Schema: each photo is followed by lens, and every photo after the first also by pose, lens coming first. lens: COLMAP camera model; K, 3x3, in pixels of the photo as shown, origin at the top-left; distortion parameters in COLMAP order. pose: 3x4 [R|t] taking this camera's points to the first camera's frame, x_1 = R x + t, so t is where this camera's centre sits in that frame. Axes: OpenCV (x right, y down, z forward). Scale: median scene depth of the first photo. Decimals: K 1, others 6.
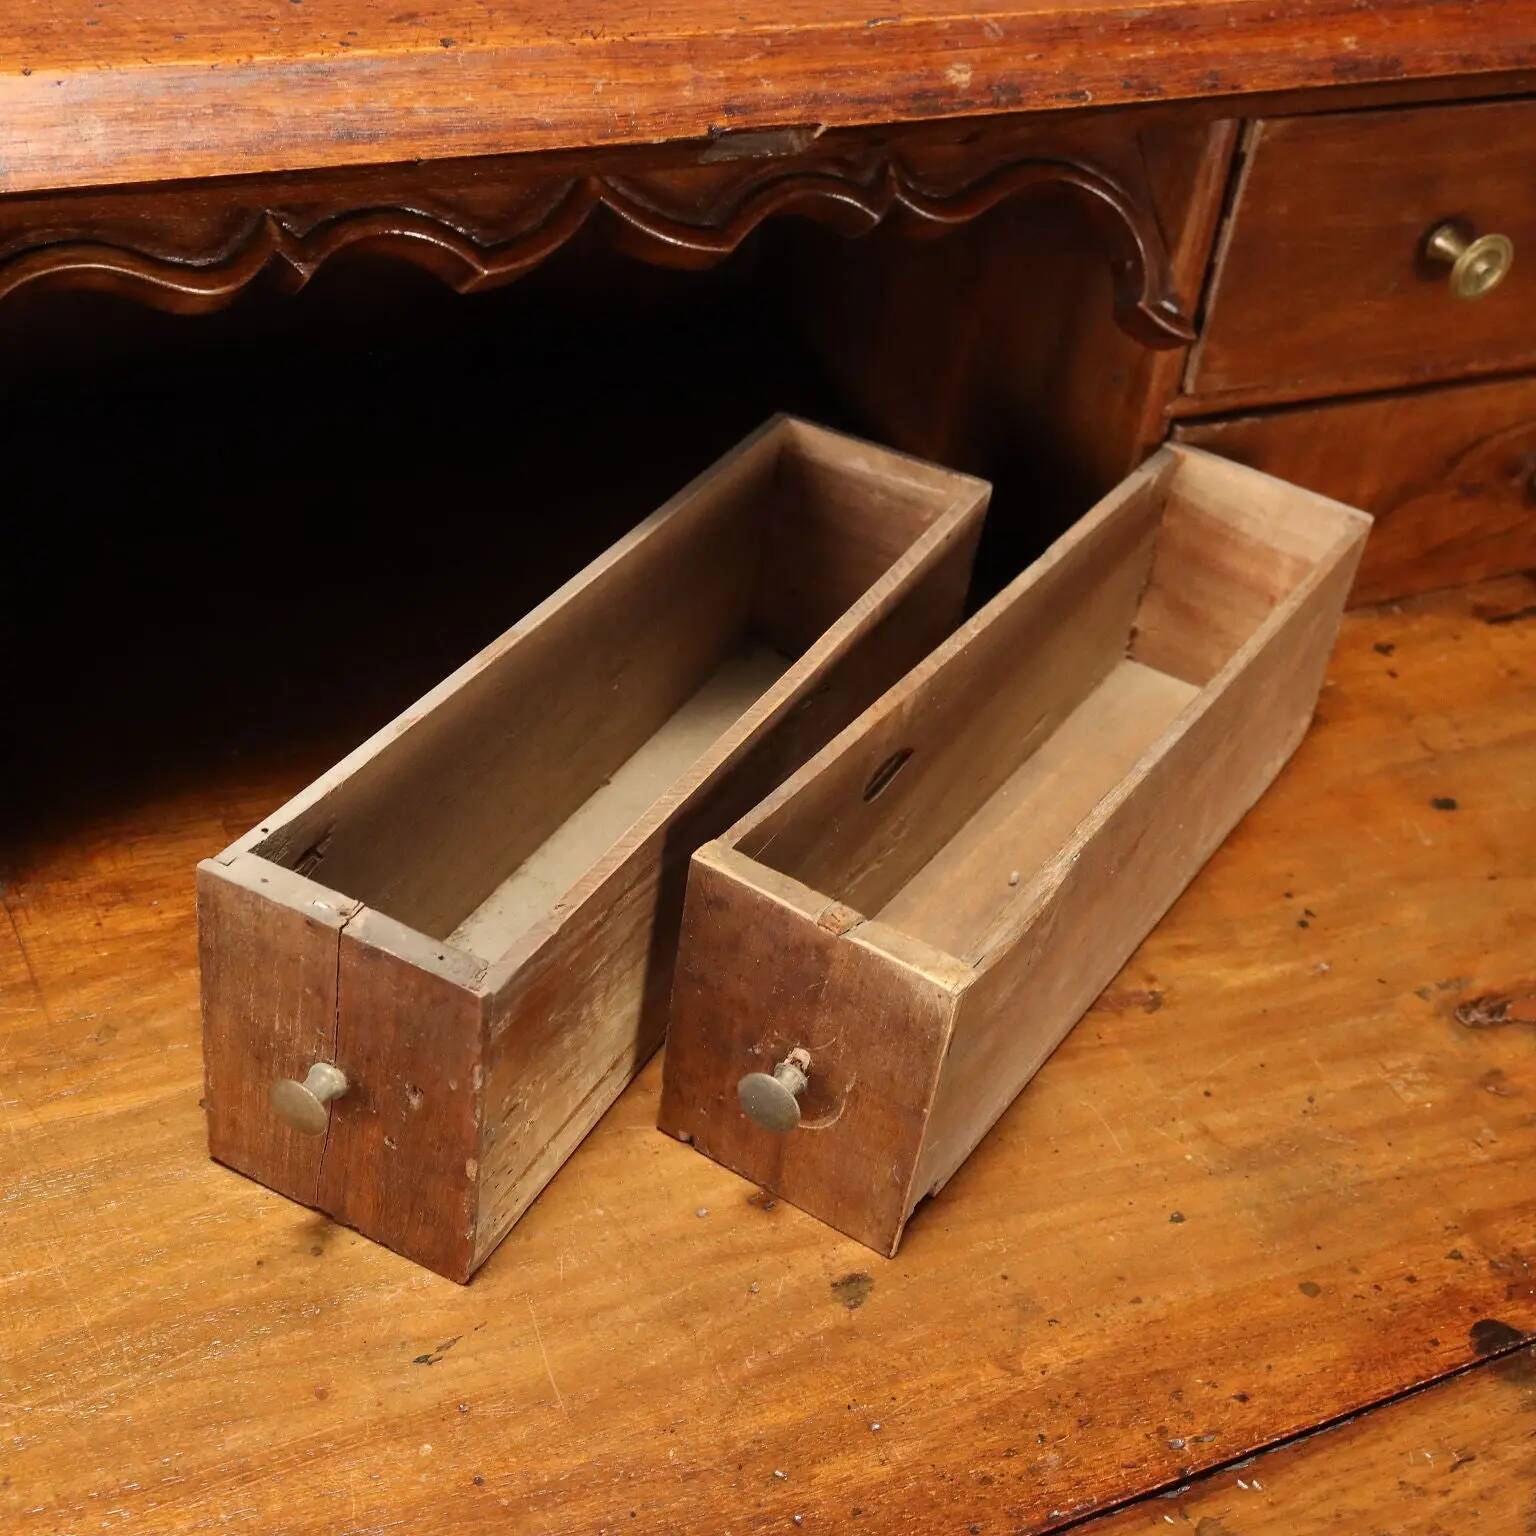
lens RADIAL K [[2290.6, 0, 768.0], [0, 2290.6, 768.0], [0, 0, 1]] dist [-0.029403, 0.070917]
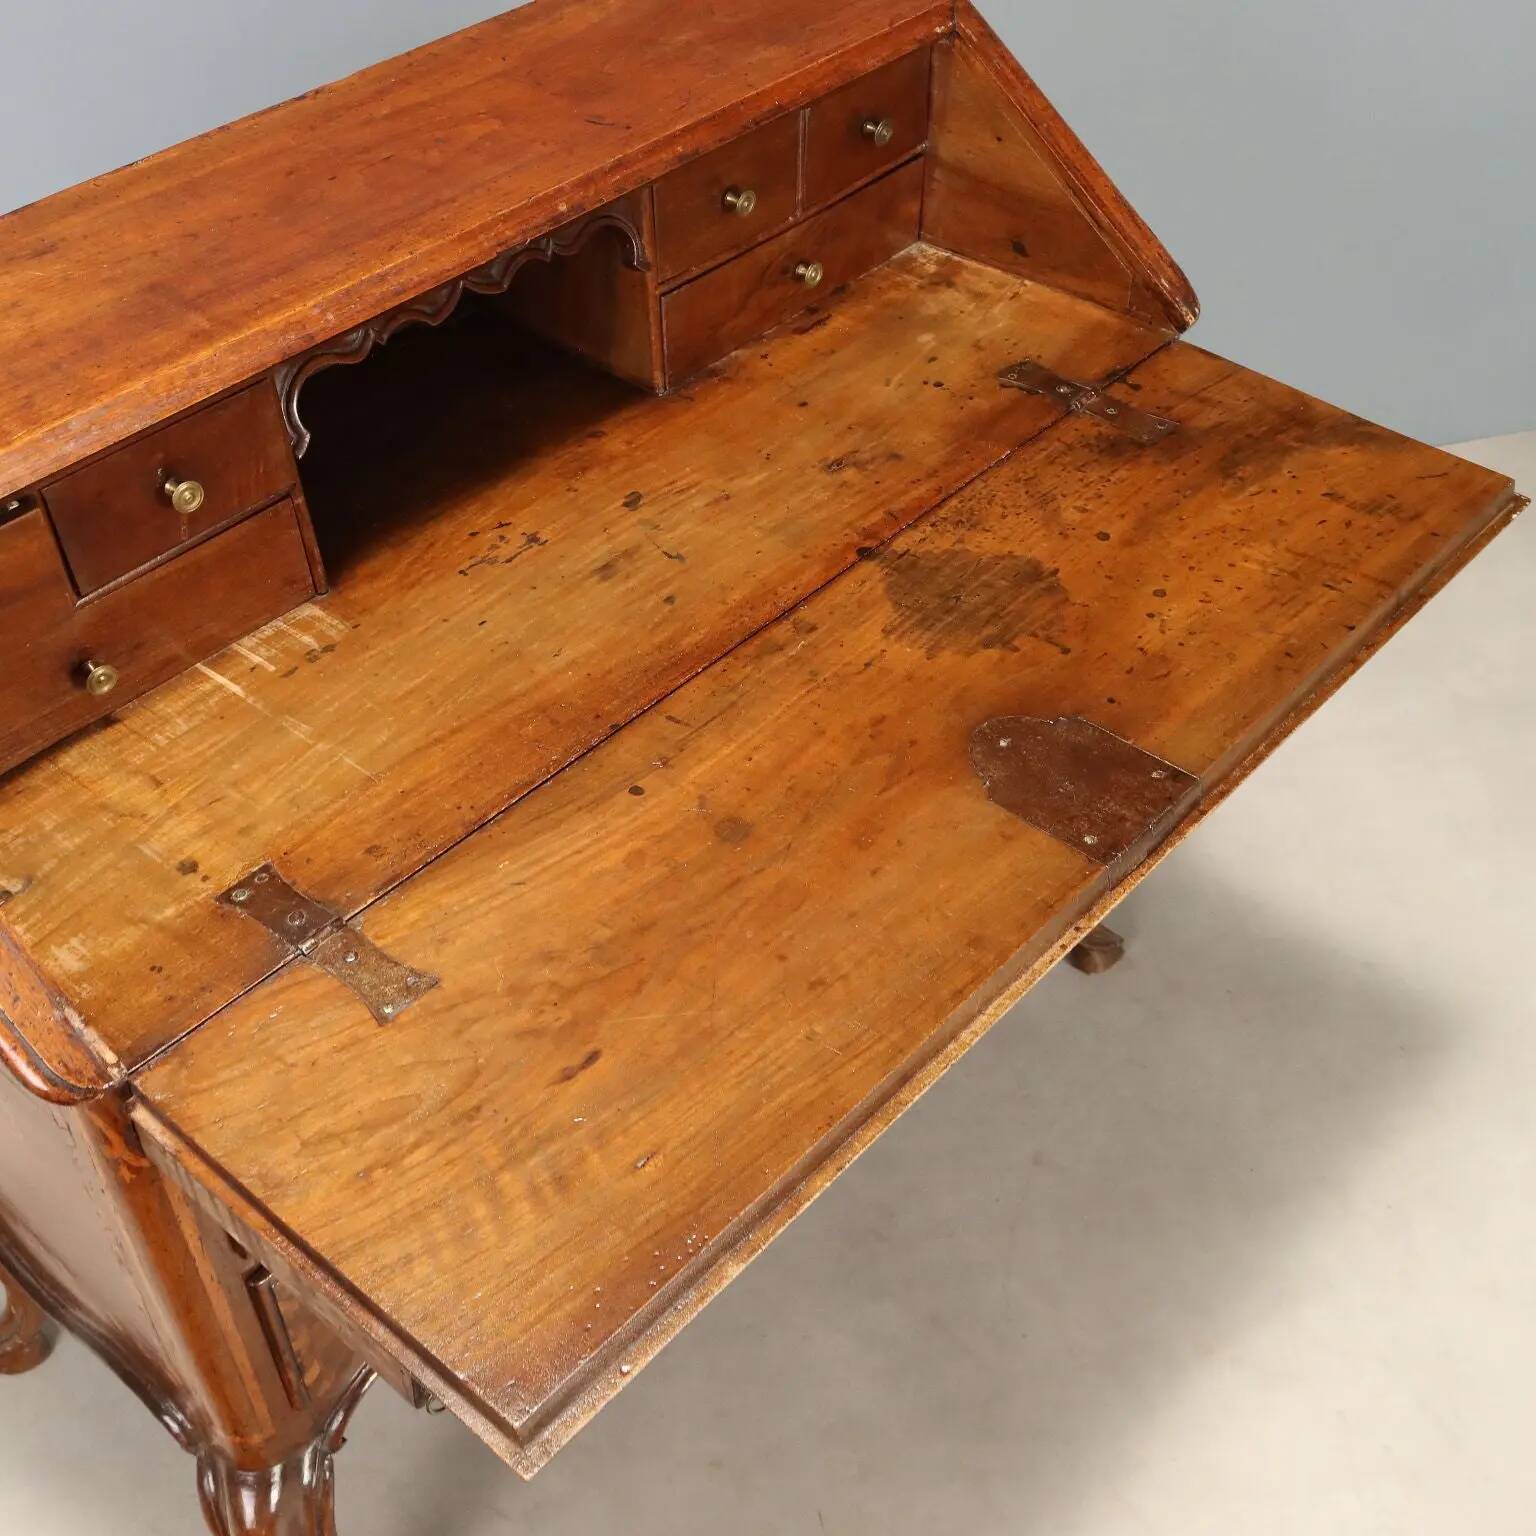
lens RADIAL K [[1862.7, 0, 768.0], [0, 1862.7, 768.0], [0, 0, 1]] dist [-0.016924, 0.039709]
pose [[0.919812, -0.347136, 0.182873, -0.326396], [0.325752, 0.935443, 0.137231, 0.115222], [-0.218705, -0.066656, 0.973512, -1.293431]]
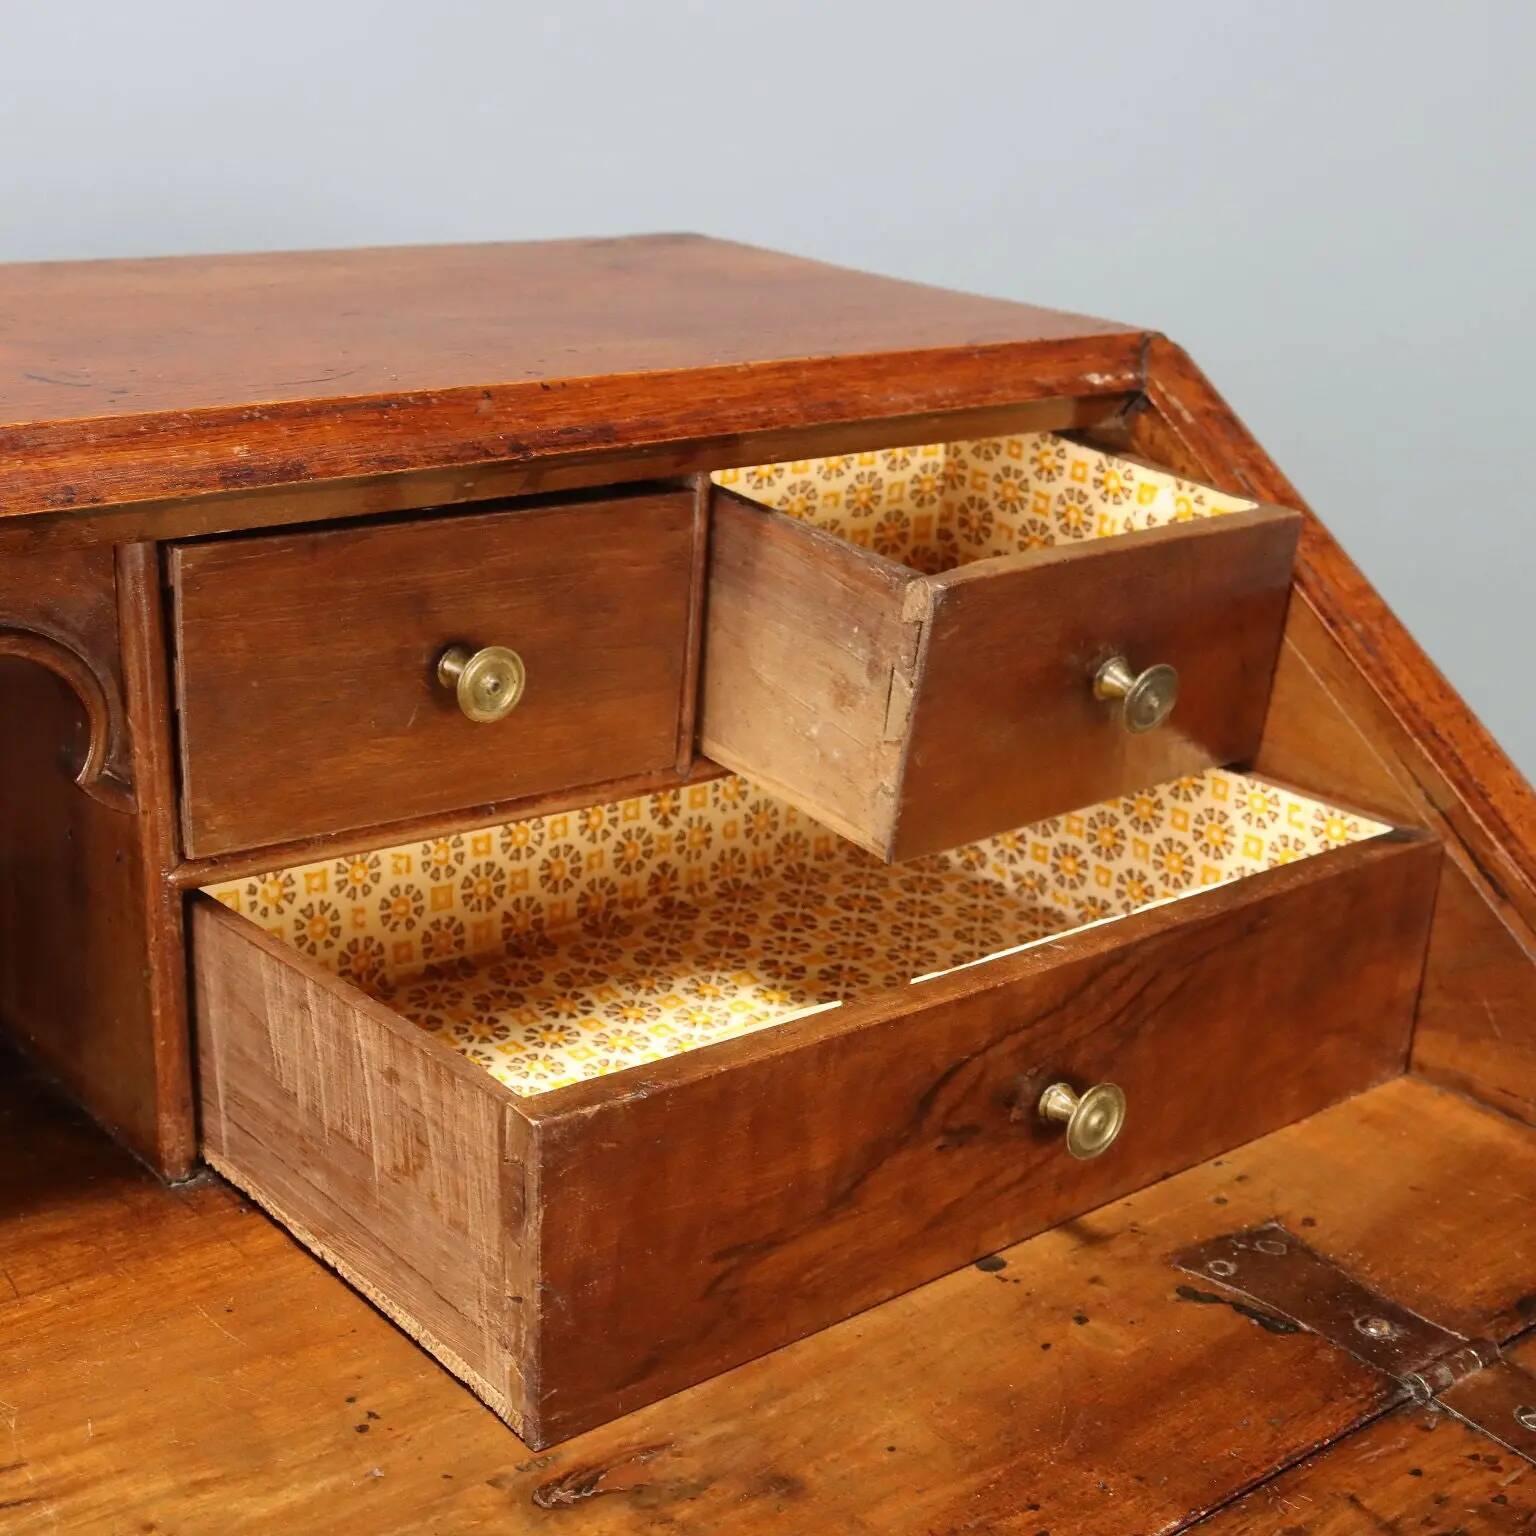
lens RADIAL K [[2240.3, 0, 768.0], [0, 2240.3, 768.0], [0, 0, 1]] dist [-0.016332, -0.064544]
pose [[0.971856, -0.143834, 0.186568, 0.273662], [0.193291, 0.939591, -0.282503, 0.105616], [-0.134664, 0.310614, 0.940949, 0.145720]]
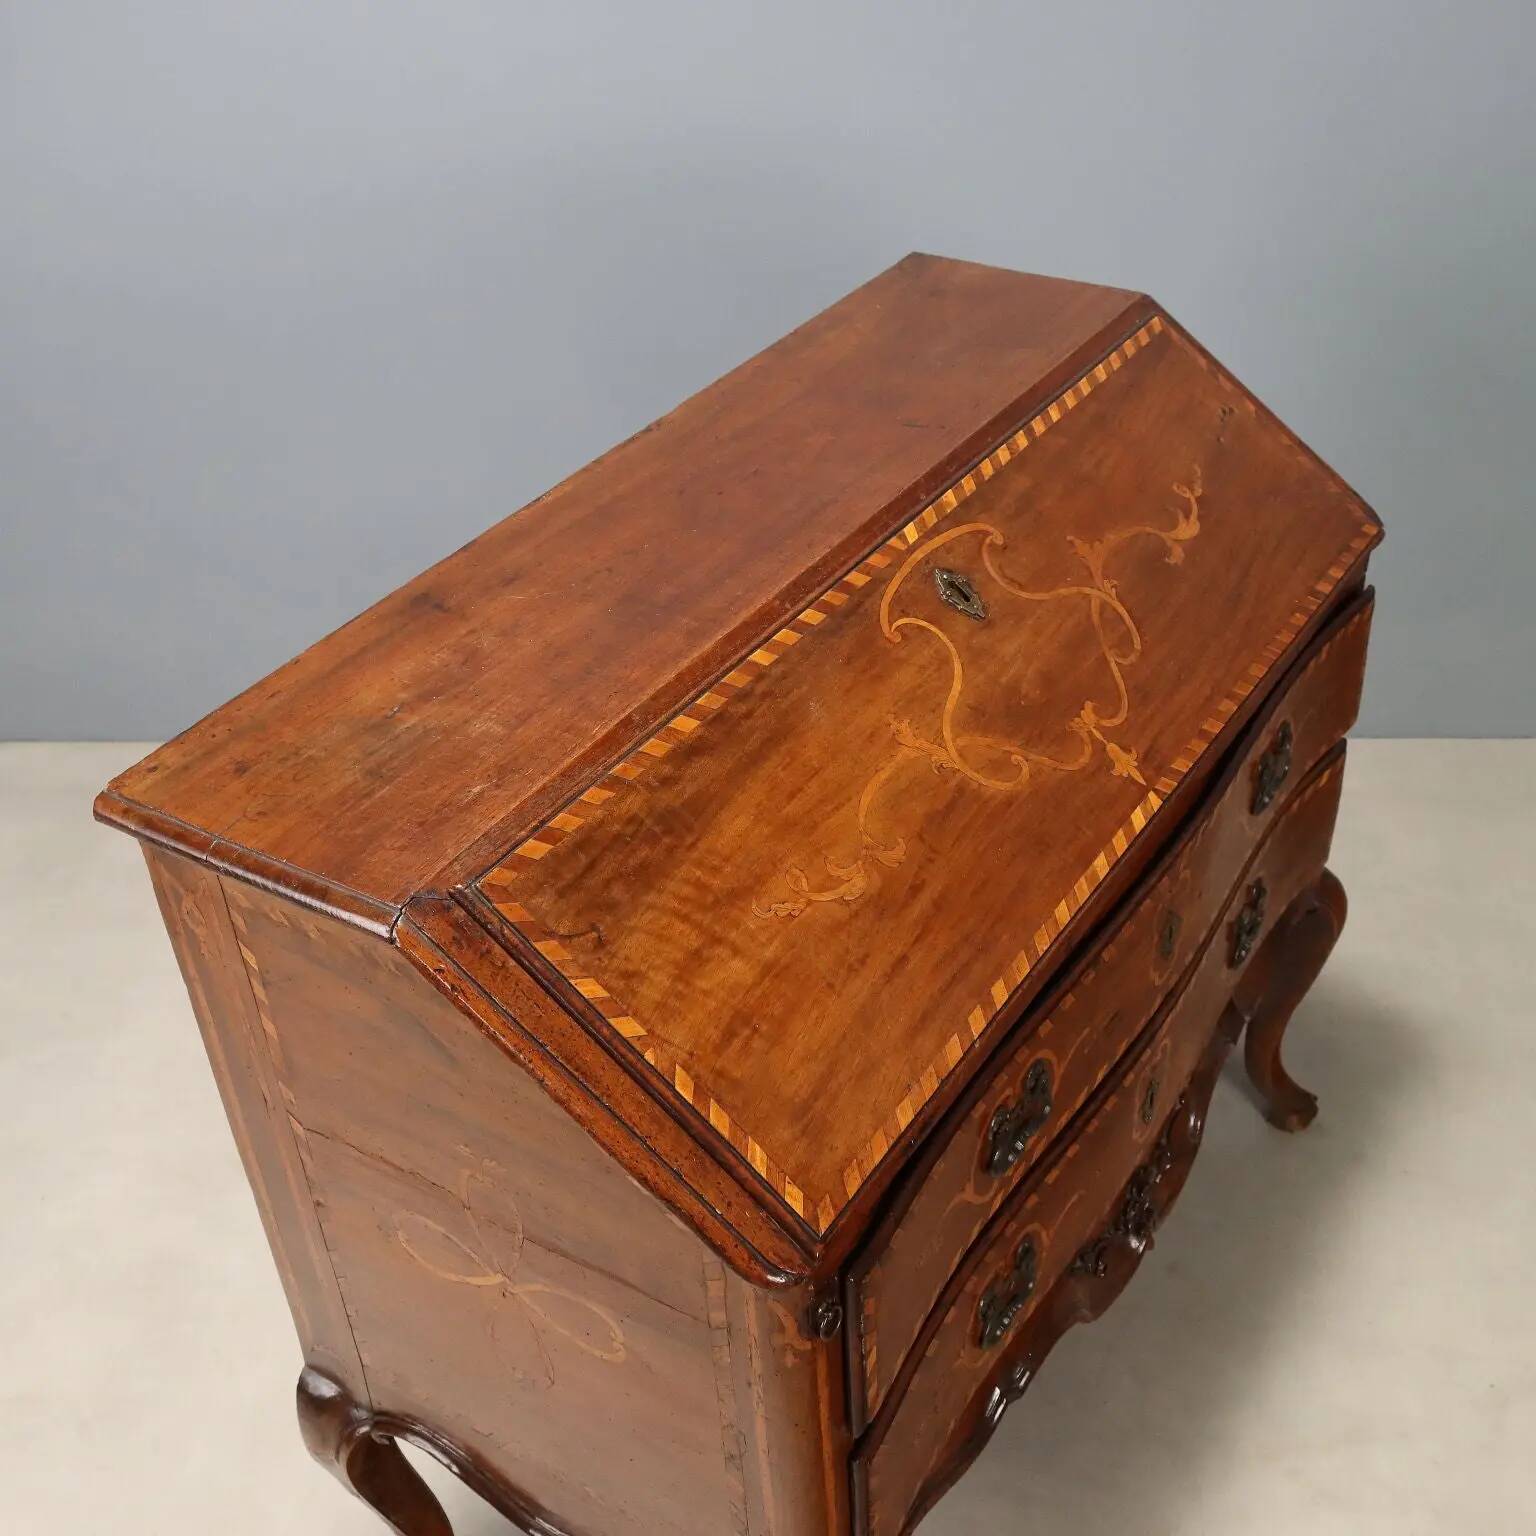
lens RADIAL K [[1881.4, 0, 768.0], [0, 1881.4, 768.0], [0, 0, 1]] dist [0.003625, 0.003814]
pose [[0.849521, -0.423220, 0.314959, -1.068684], [0.433417, 0.900274, 0.040692, -0.136550], [-0.300771, 0.101940, 0.948233, -1.431572]]
